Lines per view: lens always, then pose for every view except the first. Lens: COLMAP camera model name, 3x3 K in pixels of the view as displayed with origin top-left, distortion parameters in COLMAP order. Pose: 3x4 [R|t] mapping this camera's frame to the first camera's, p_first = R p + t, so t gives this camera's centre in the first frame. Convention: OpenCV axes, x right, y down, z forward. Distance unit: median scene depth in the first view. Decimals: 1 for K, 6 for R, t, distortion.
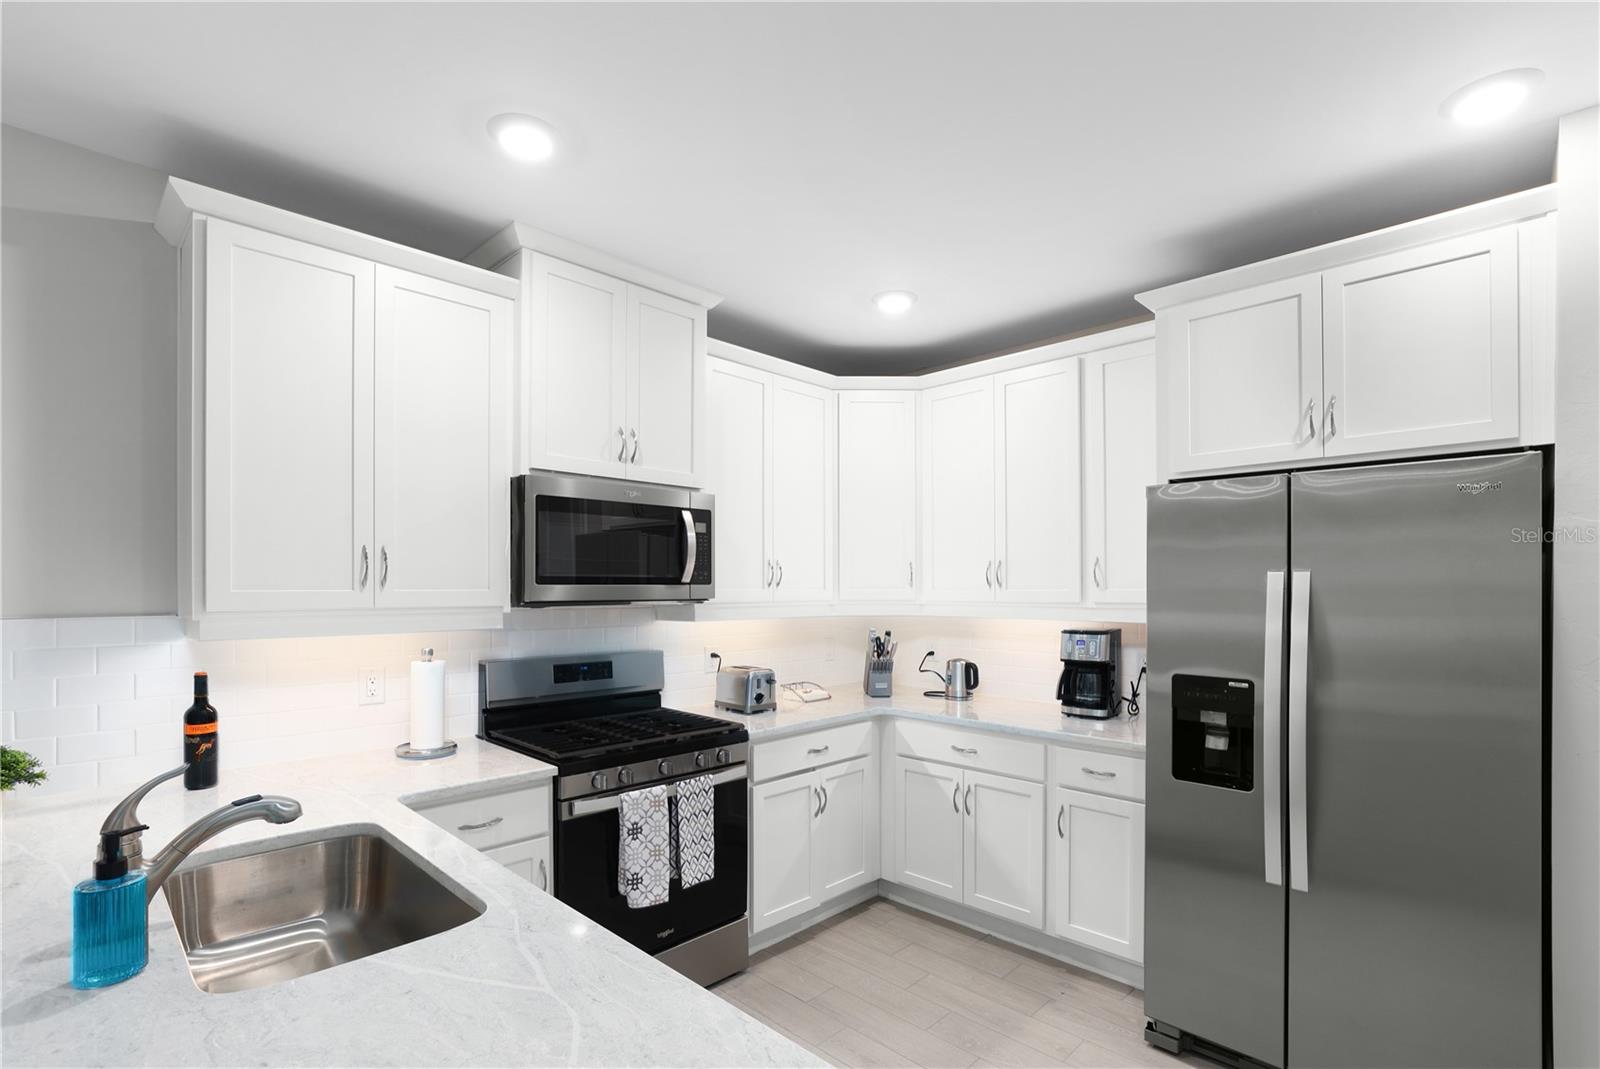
lens RADIAL K [[750.7, 0, 804.8], [0, 750.7, 560.6], [0, 0, 1]] dist [-0.019954, 0.000678]
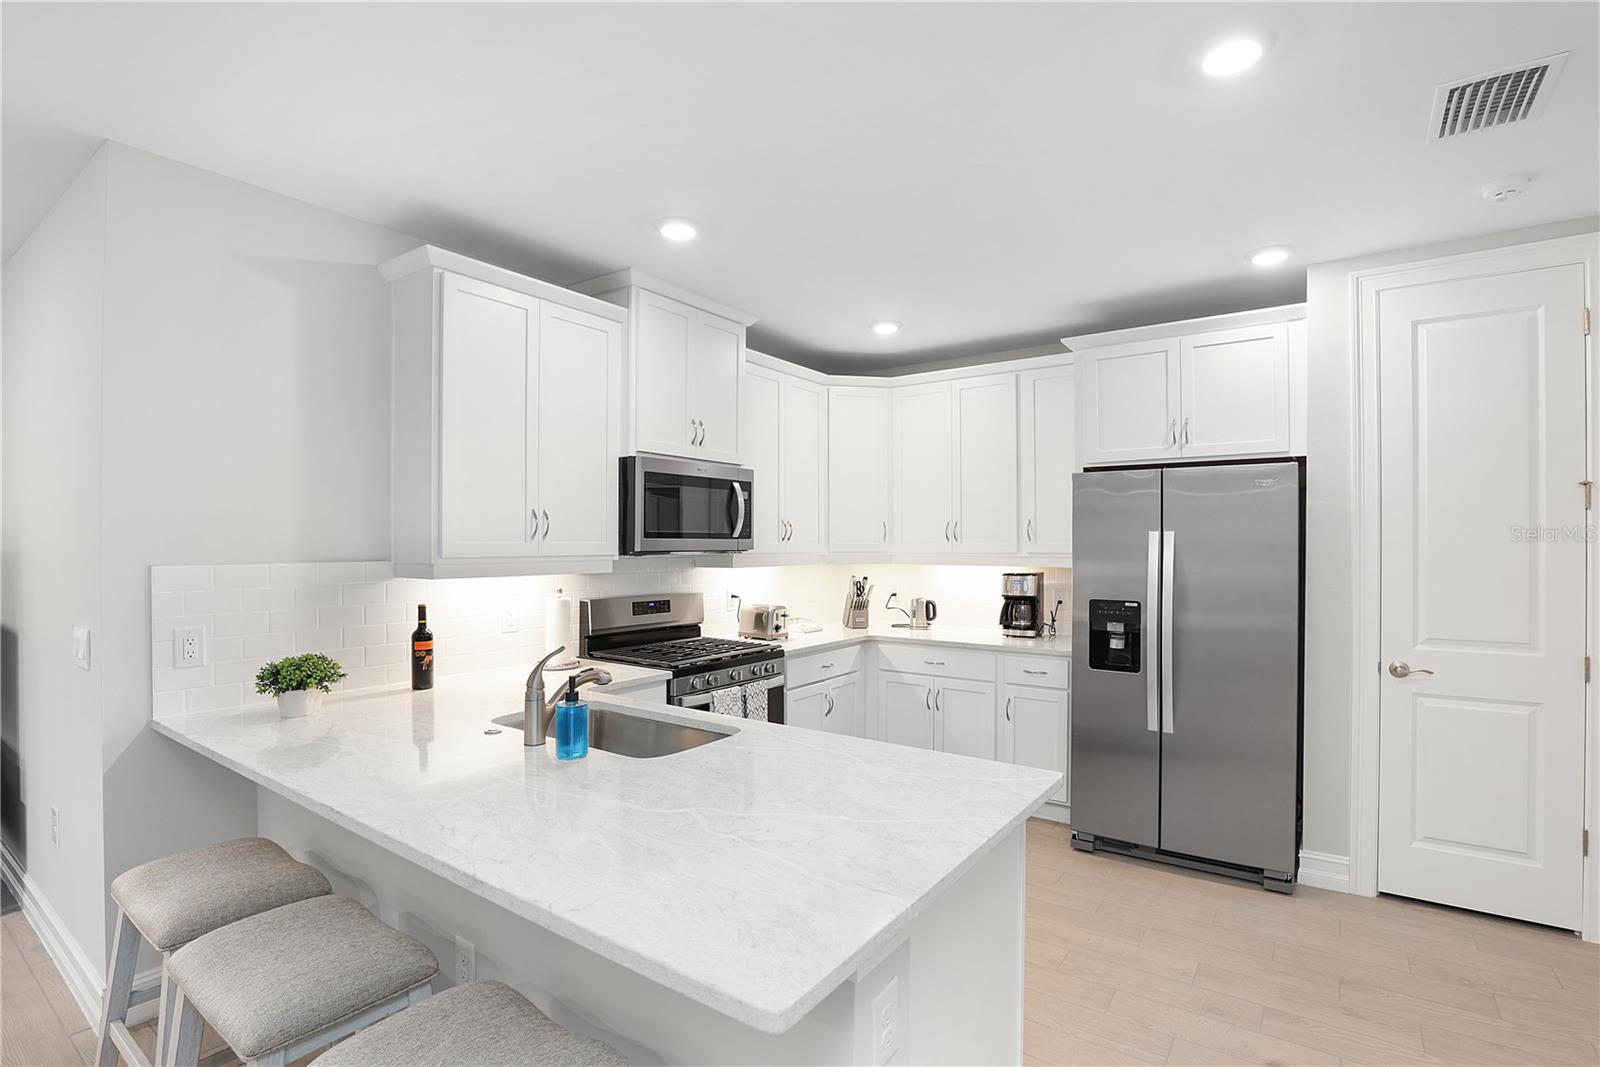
lens RADIAL K [[752.4, 0, 810.2], [0, 752.4, 507.3], [0, 0, 1]] dist [-0.031959, 0.008082]
pose [[0.987765, 0.008601, 0.155710, -0.236103], [-0.006748, 0.999900, -0.012425, -0.008161], [-0.155801, 0.011222, 0.987725, -0.319590]]
